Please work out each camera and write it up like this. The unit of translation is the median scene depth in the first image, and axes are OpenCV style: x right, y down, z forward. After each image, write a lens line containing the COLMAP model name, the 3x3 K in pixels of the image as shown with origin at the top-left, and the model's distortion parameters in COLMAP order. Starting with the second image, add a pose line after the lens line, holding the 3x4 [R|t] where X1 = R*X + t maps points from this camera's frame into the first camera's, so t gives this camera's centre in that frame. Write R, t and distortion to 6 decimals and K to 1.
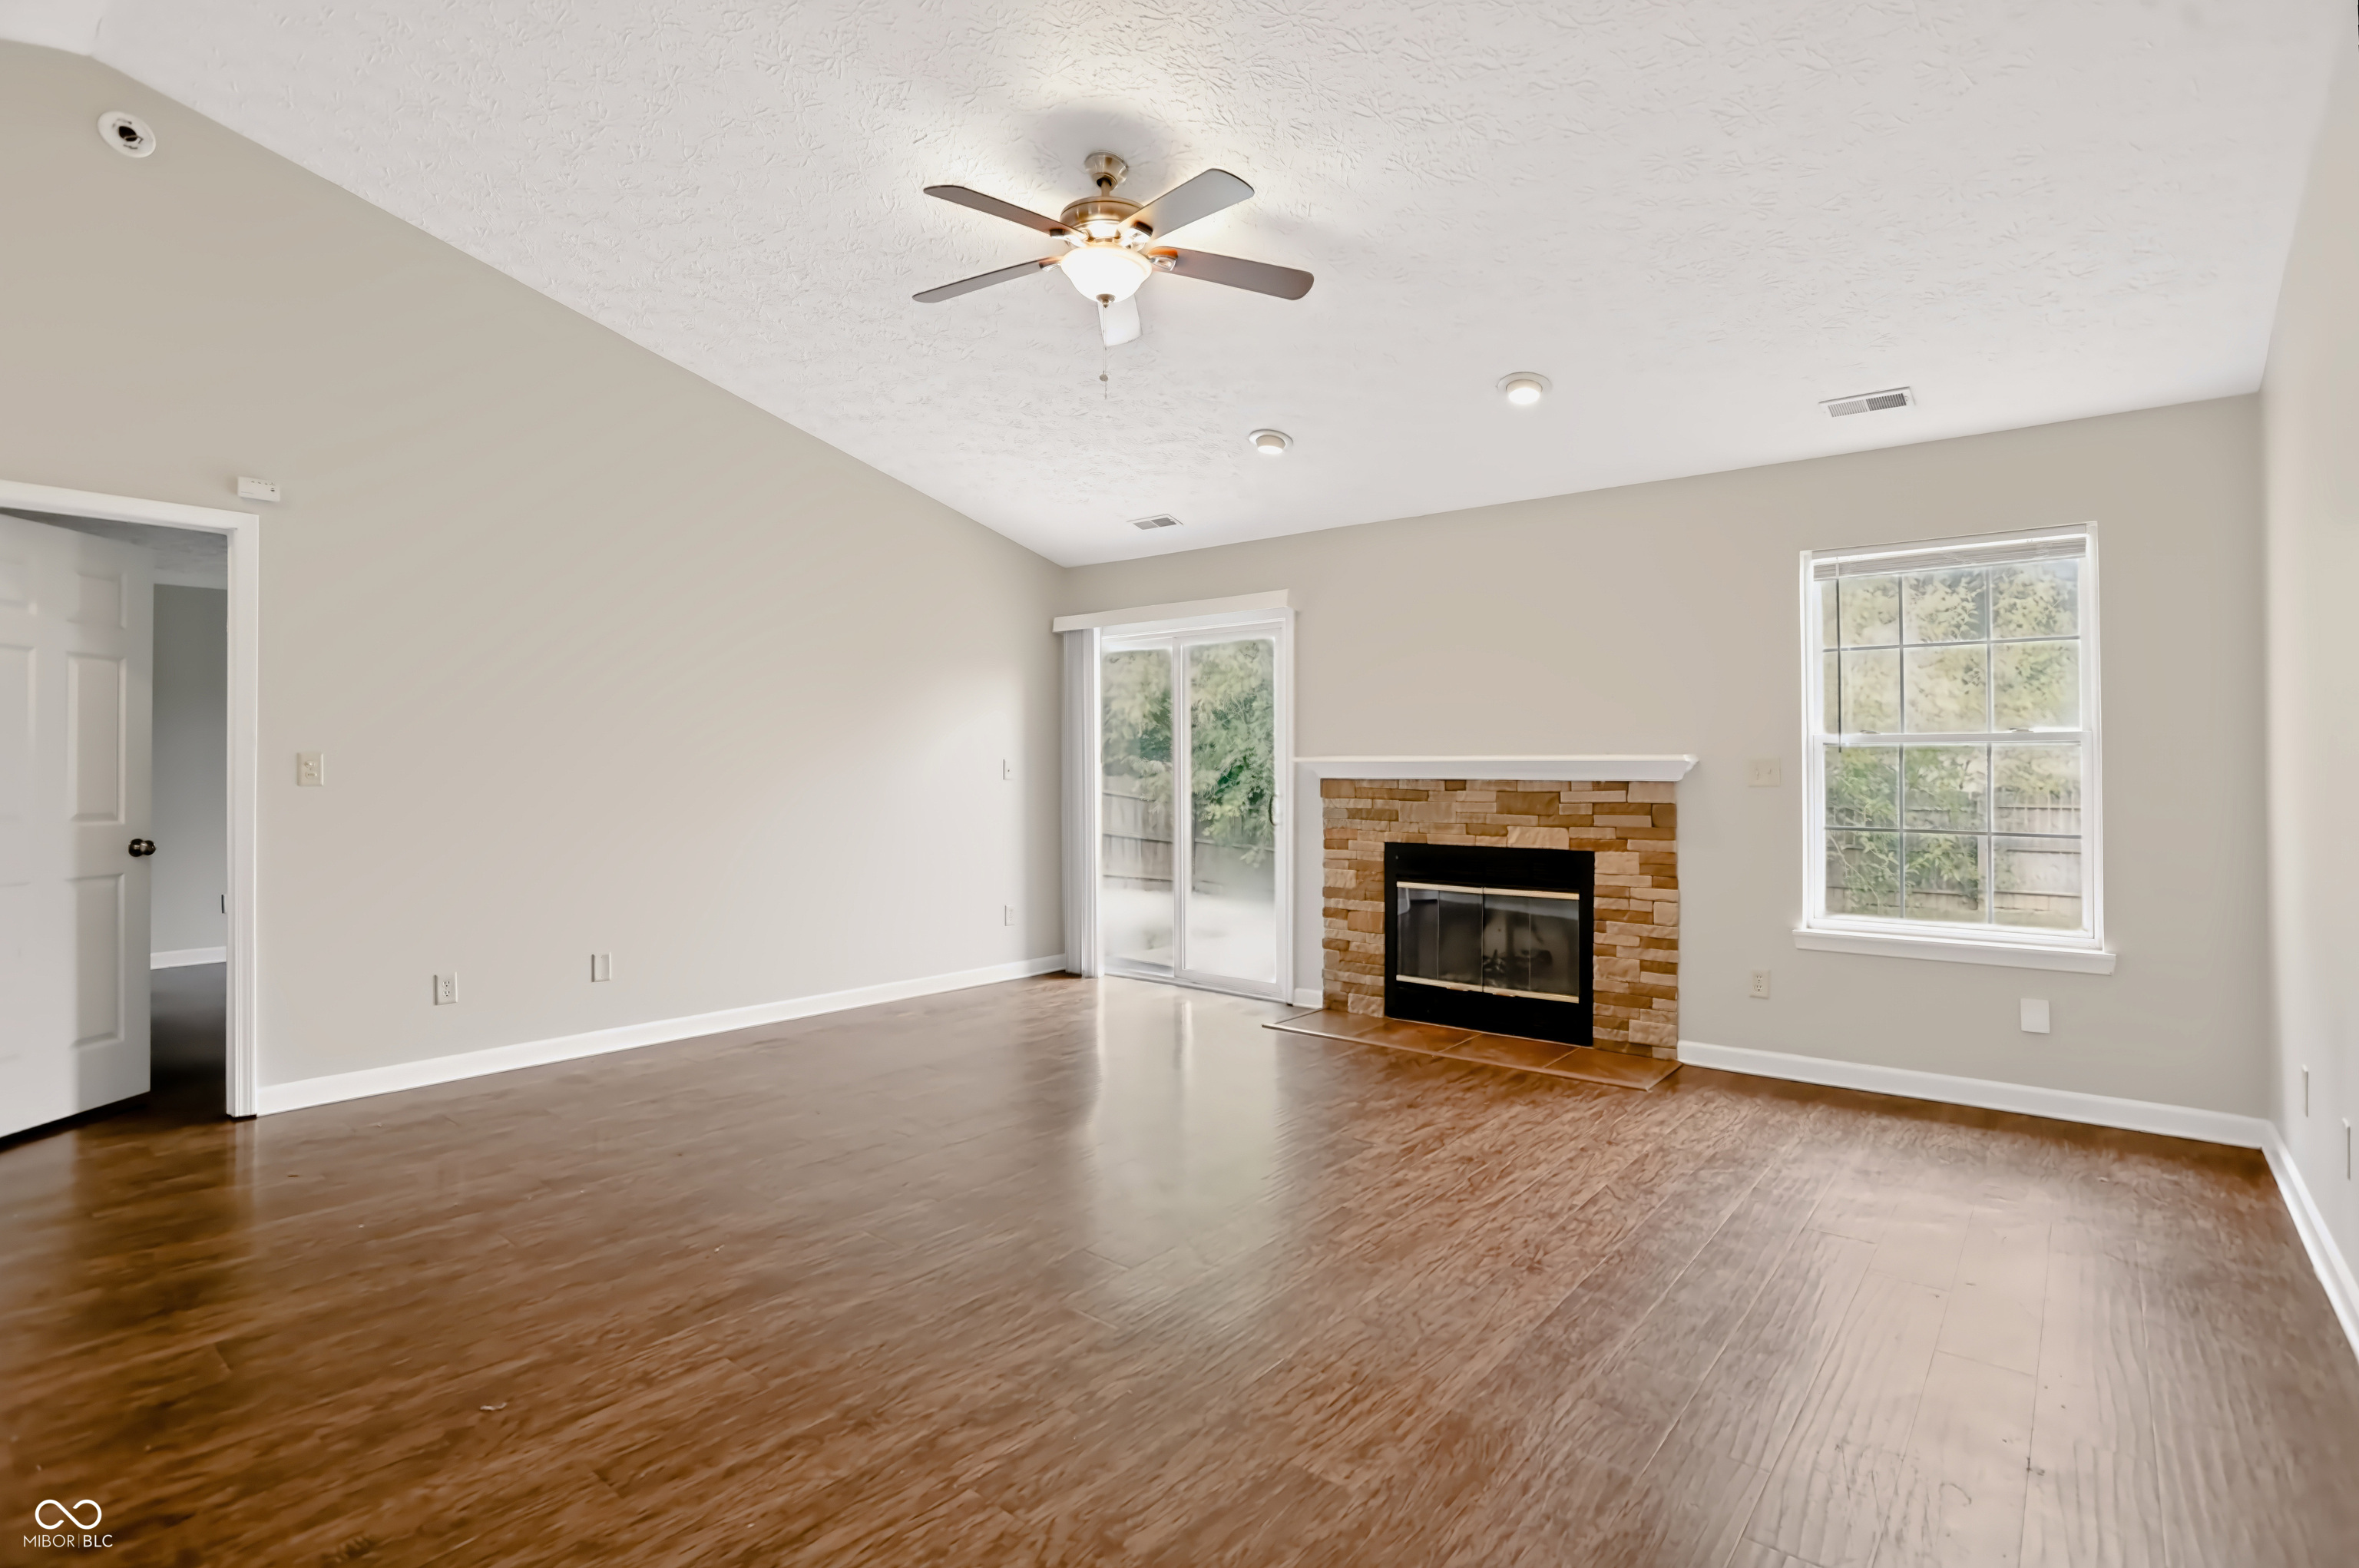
lens RADIAL K [[1147.4, 0, 1185.2], [0, 1147.4, 769.4], [0, 0, 1]] dist [-0.071002, 0.027162]
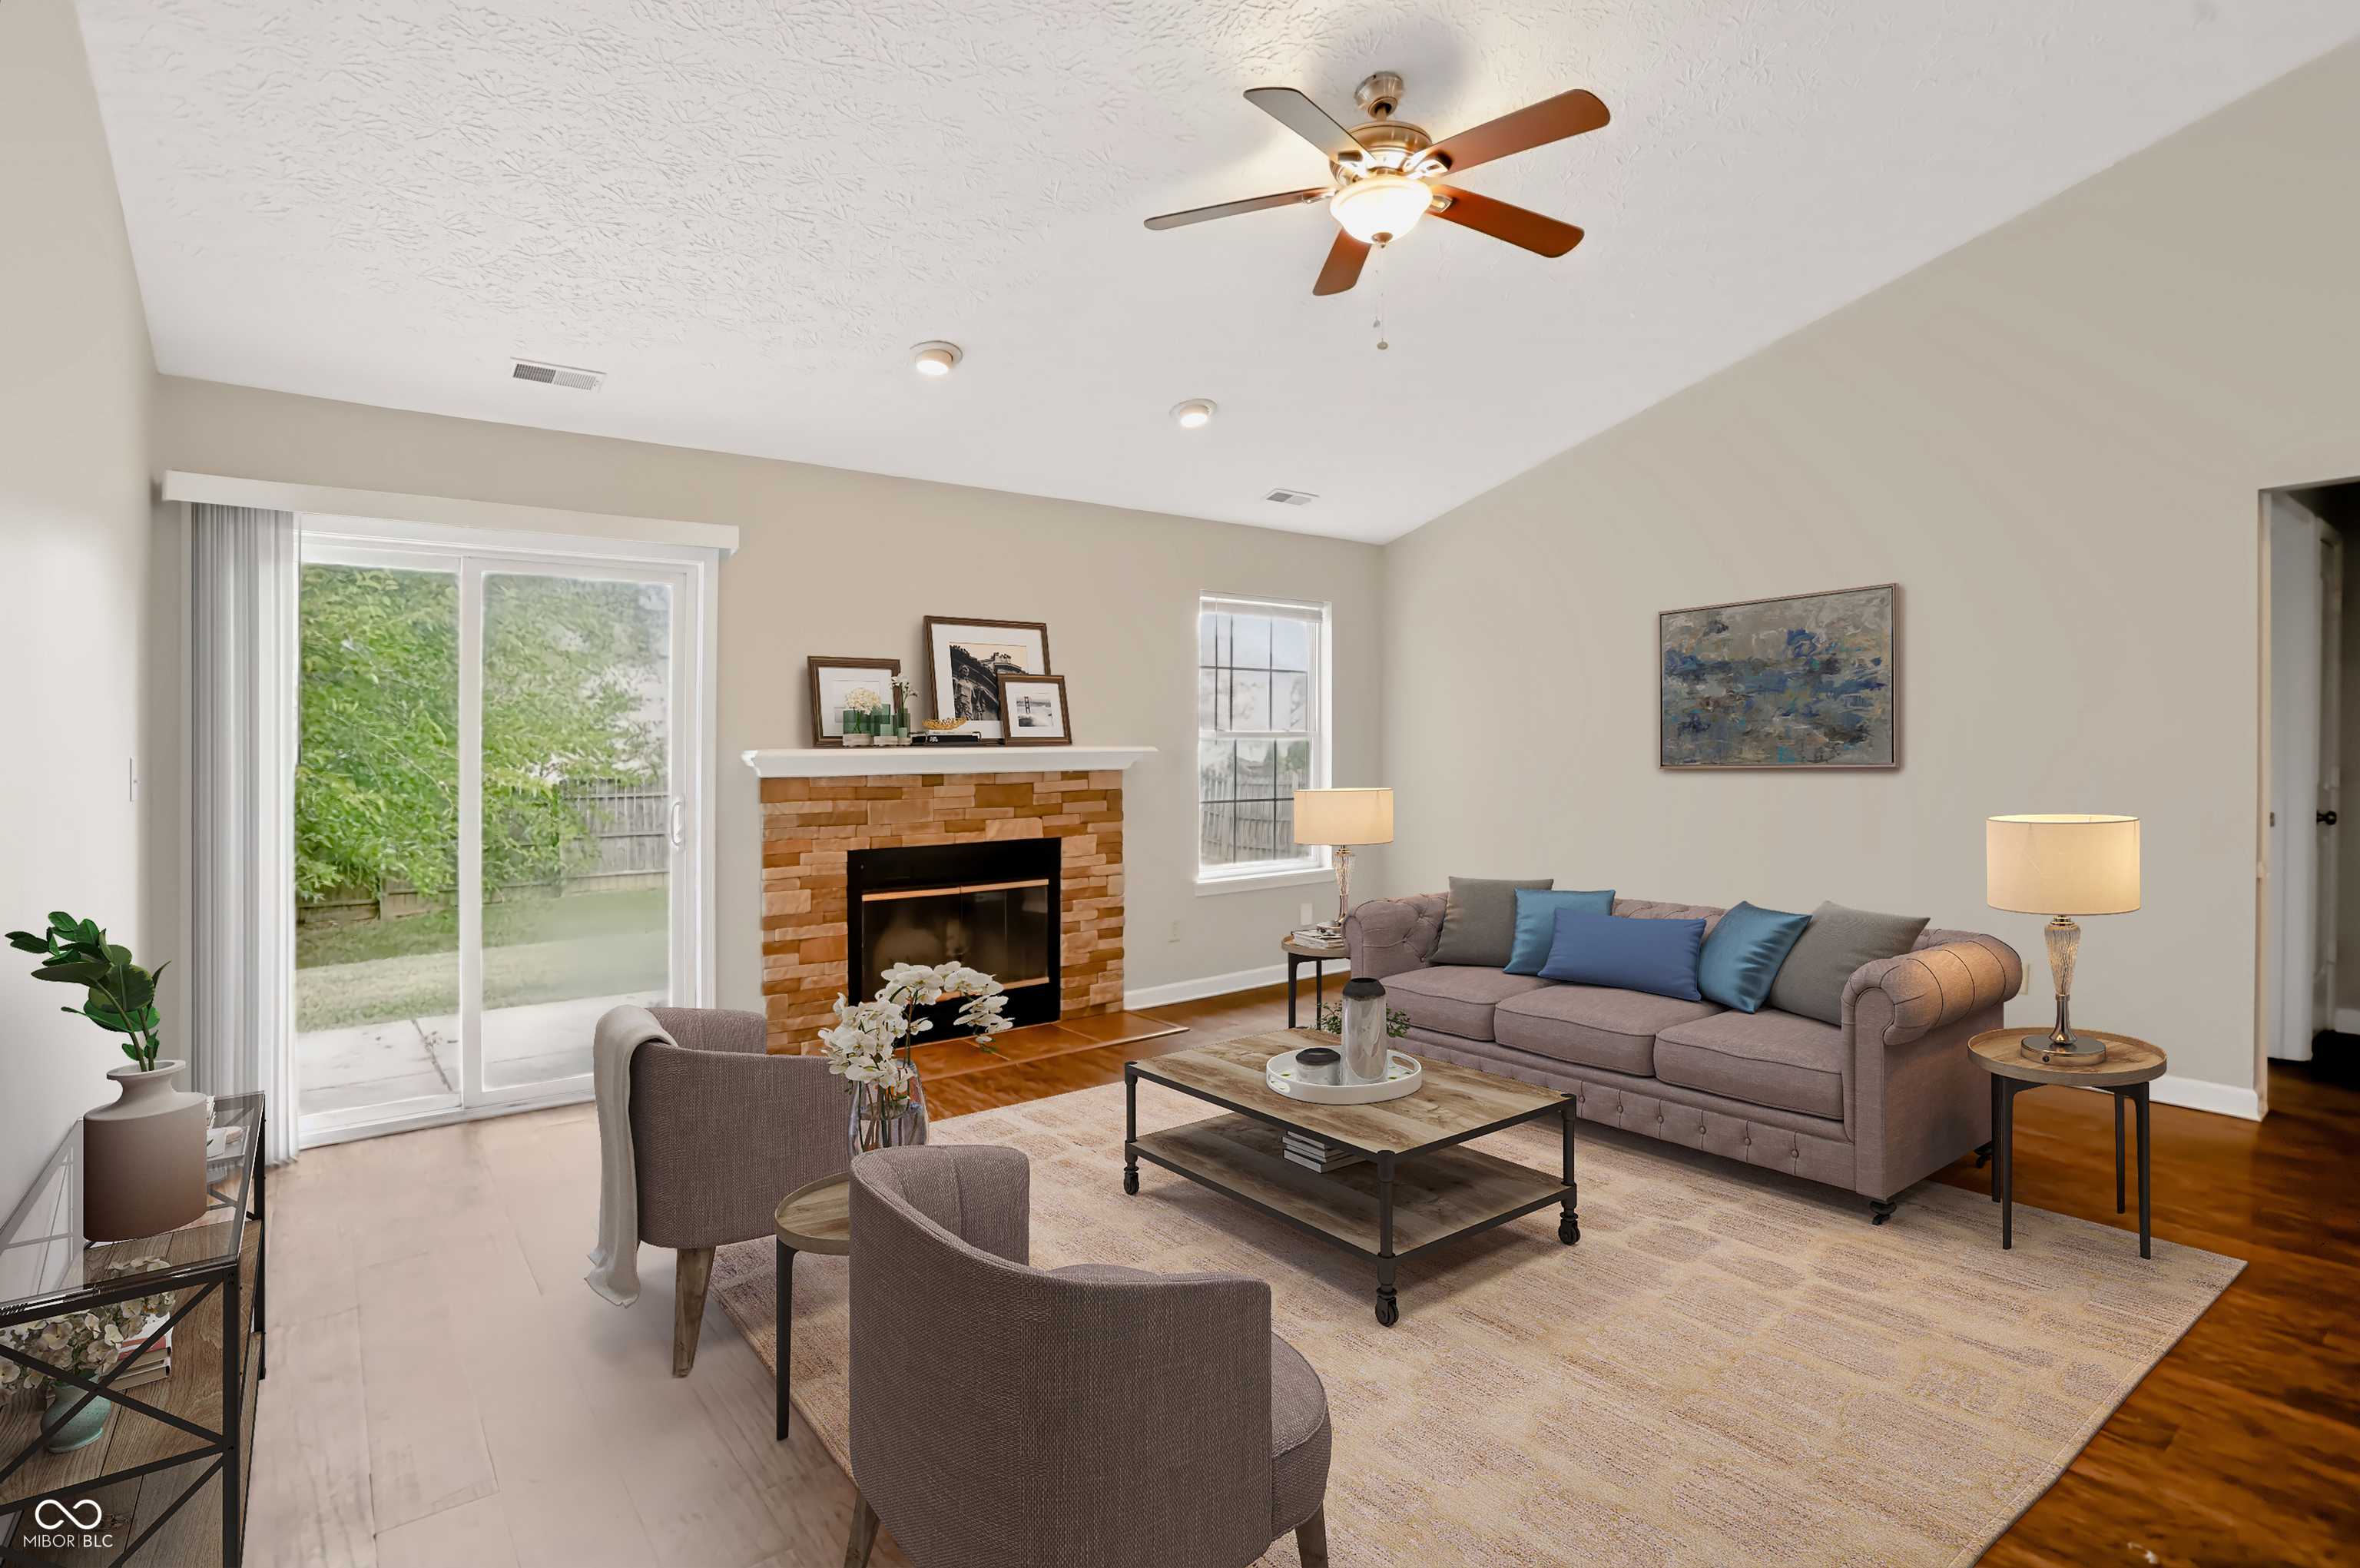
lens RADIAL K [[1147.9, 0, 1185.7], [0, 1147.9, 769.4], [0, 0, 1]] dist [-0.071002, 0.027162]
pose [[0.225813, -0.017136, 0.974020, -0.686259], [0.014516, 0.999793, 0.014224, -0.005717], [-0.974062, 0.010927, 0.226016, 0.661258]]
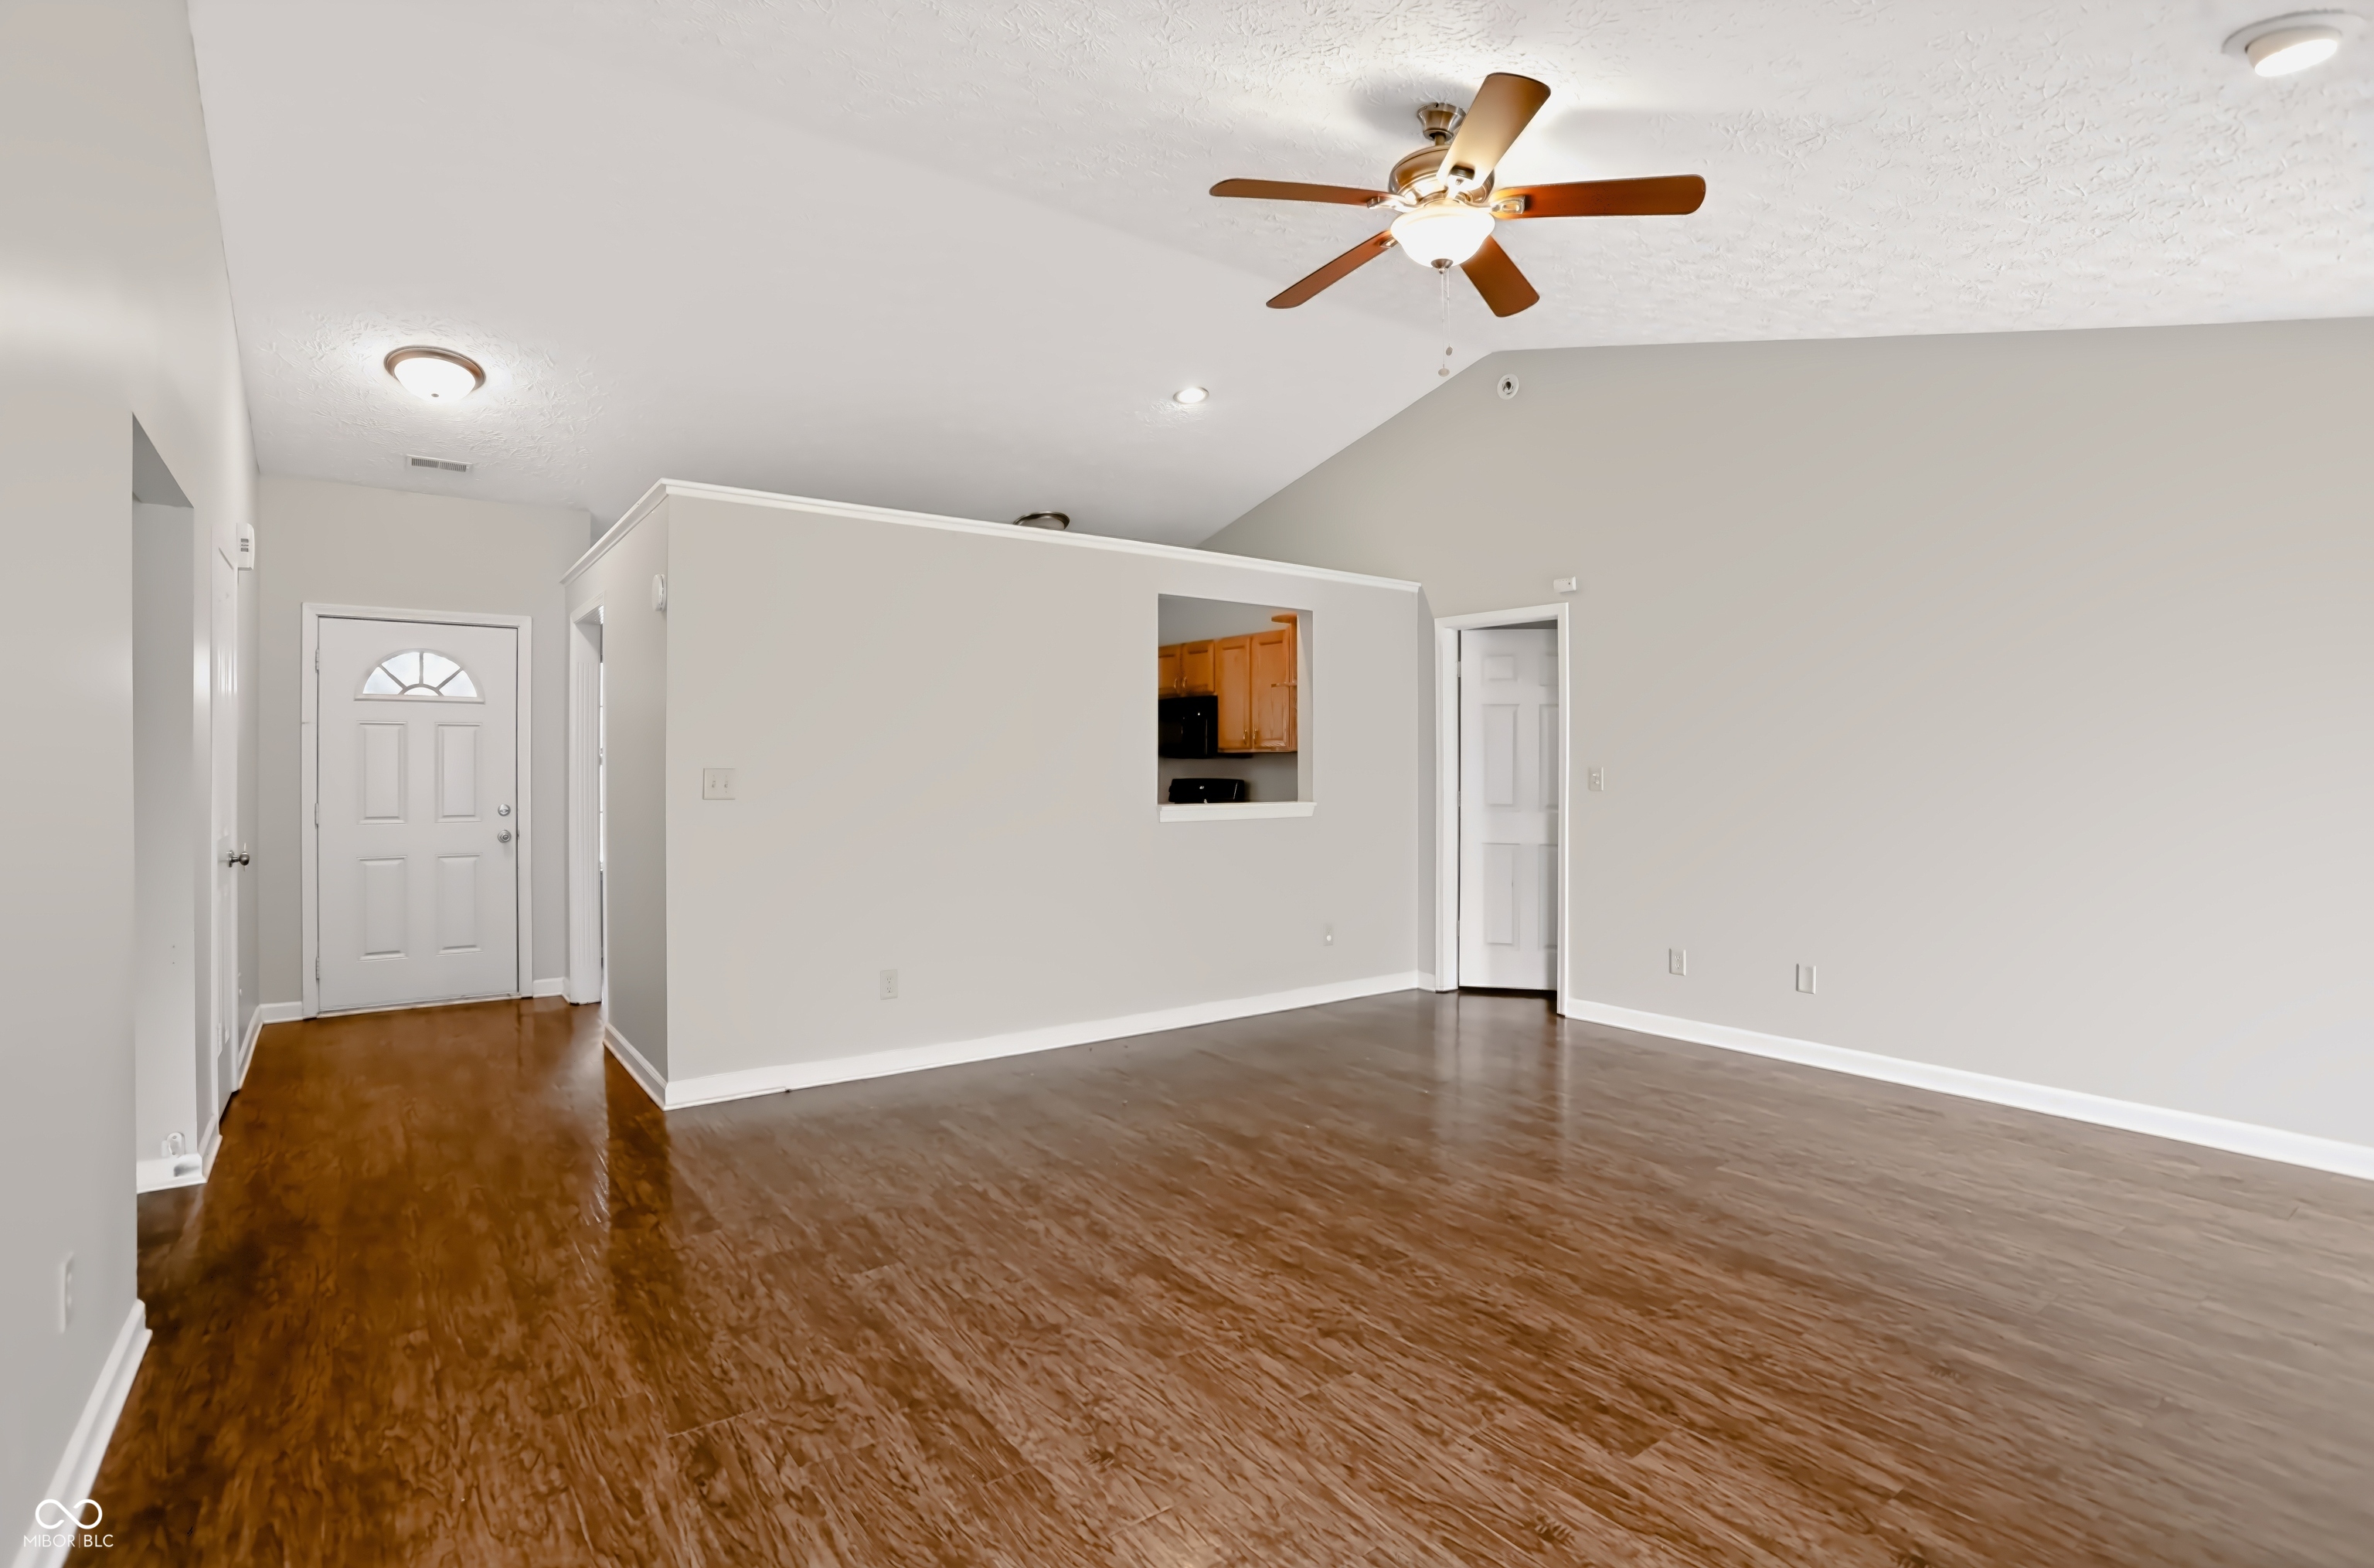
lens RADIAL K [[1166.2, 0, 1193.5], [0, 1166.2, 762.3], [0, 0, 1]] dist [-0.080755, 0.037362]
pose [[-0.249396, -0.002375, -0.968399, 0.602592], [-0.003864, 0.999991, -0.001457, -0.013509], [0.968394, 0.003379, -0.249403, 0.725191]]
